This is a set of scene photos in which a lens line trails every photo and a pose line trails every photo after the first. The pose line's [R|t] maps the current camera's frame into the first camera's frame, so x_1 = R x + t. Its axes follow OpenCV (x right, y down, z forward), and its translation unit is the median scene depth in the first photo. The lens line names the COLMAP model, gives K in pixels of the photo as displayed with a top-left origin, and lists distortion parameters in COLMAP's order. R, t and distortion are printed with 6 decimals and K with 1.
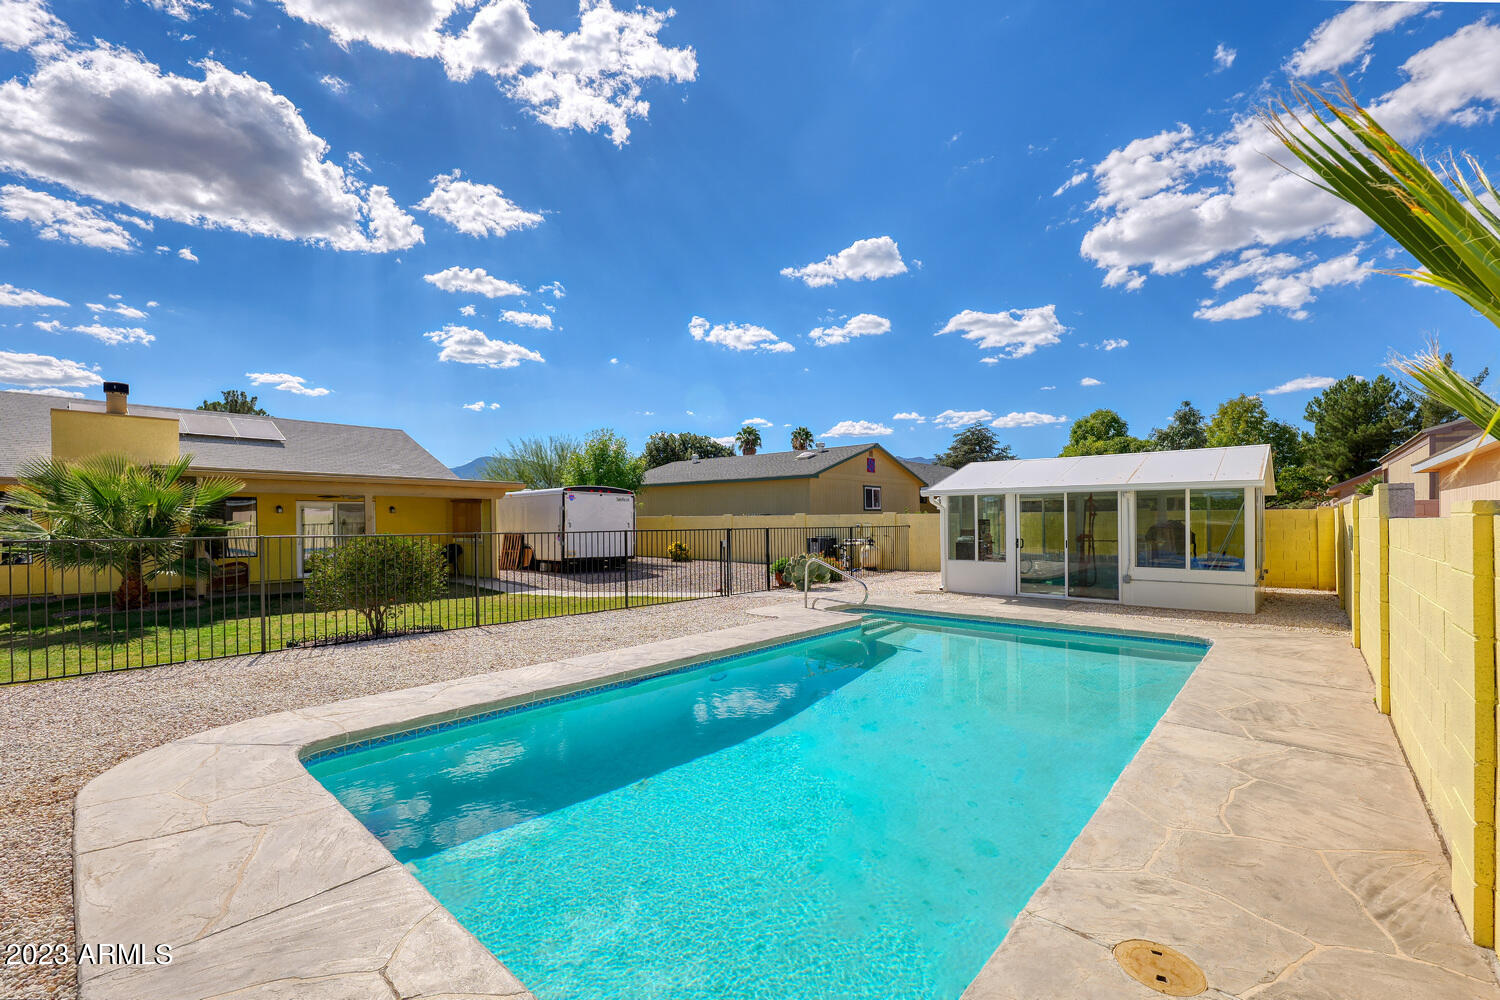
lens RADIAL K [[627.4, 0, 739.7], [0, 627.4, 499.2], [0, 0, 1]] dist [-0.009759, -0.000127]
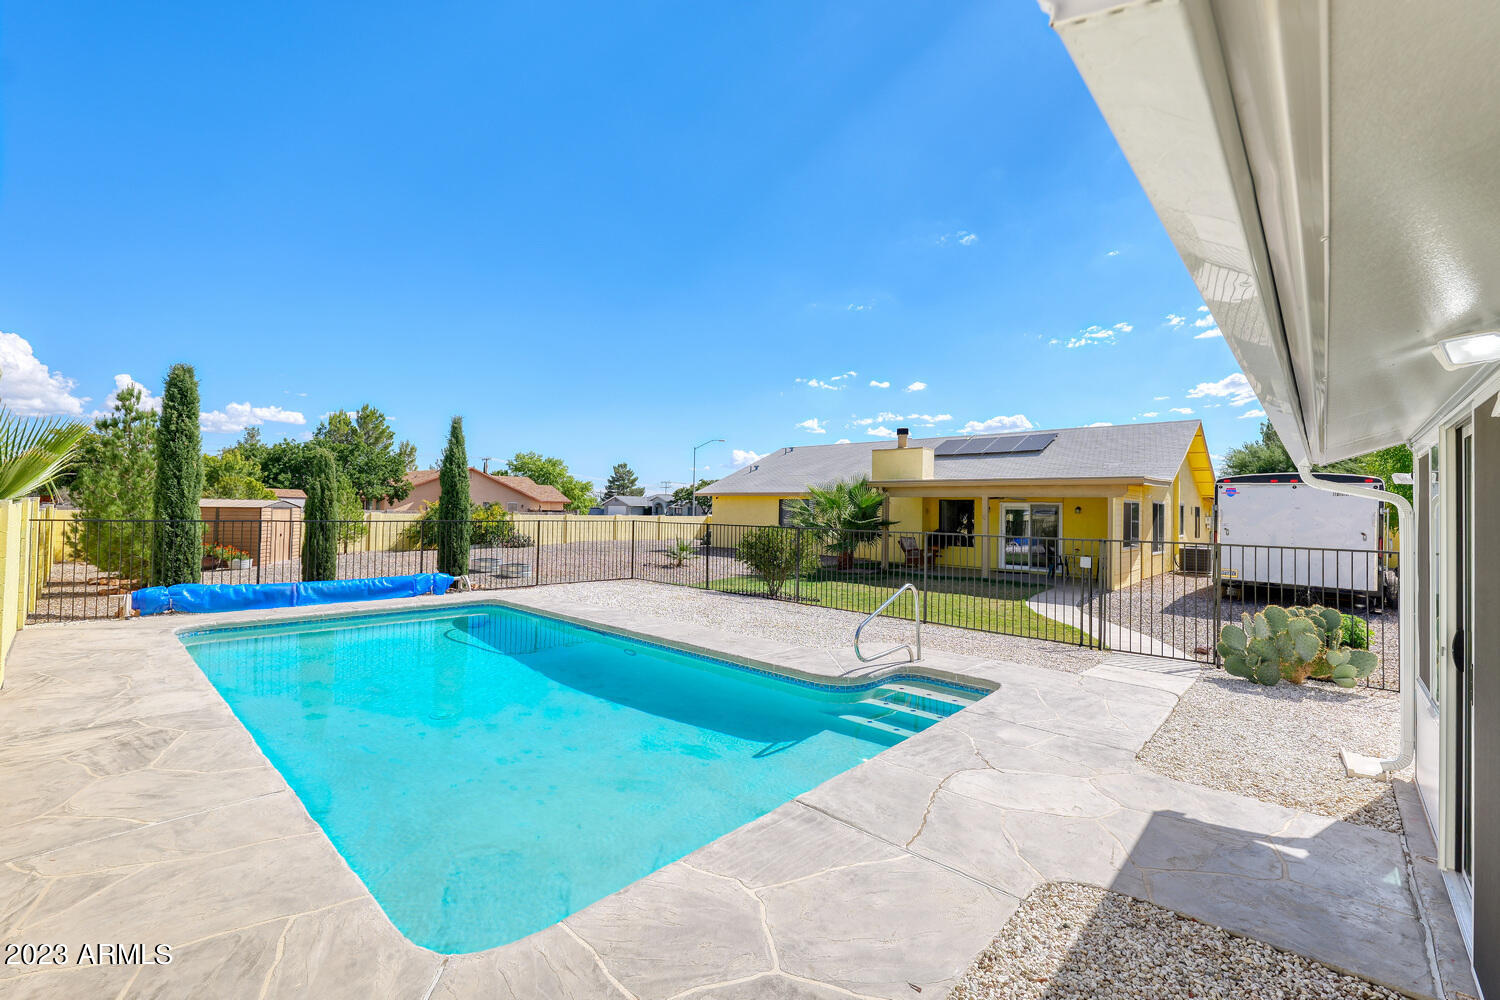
lens RADIAL K [[627.4, 0, 739.7], [0, 627.4, 499.2], [0, 0, 1]] dist [-0.009759, -0.000127]
pose [[-0.012278, -0.018880, -0.999746, 0.762841], [0.014332, 0.999716, -0.019056, 0.018481], [0.999822, -0.014562, -0.012004, 0.835494]]
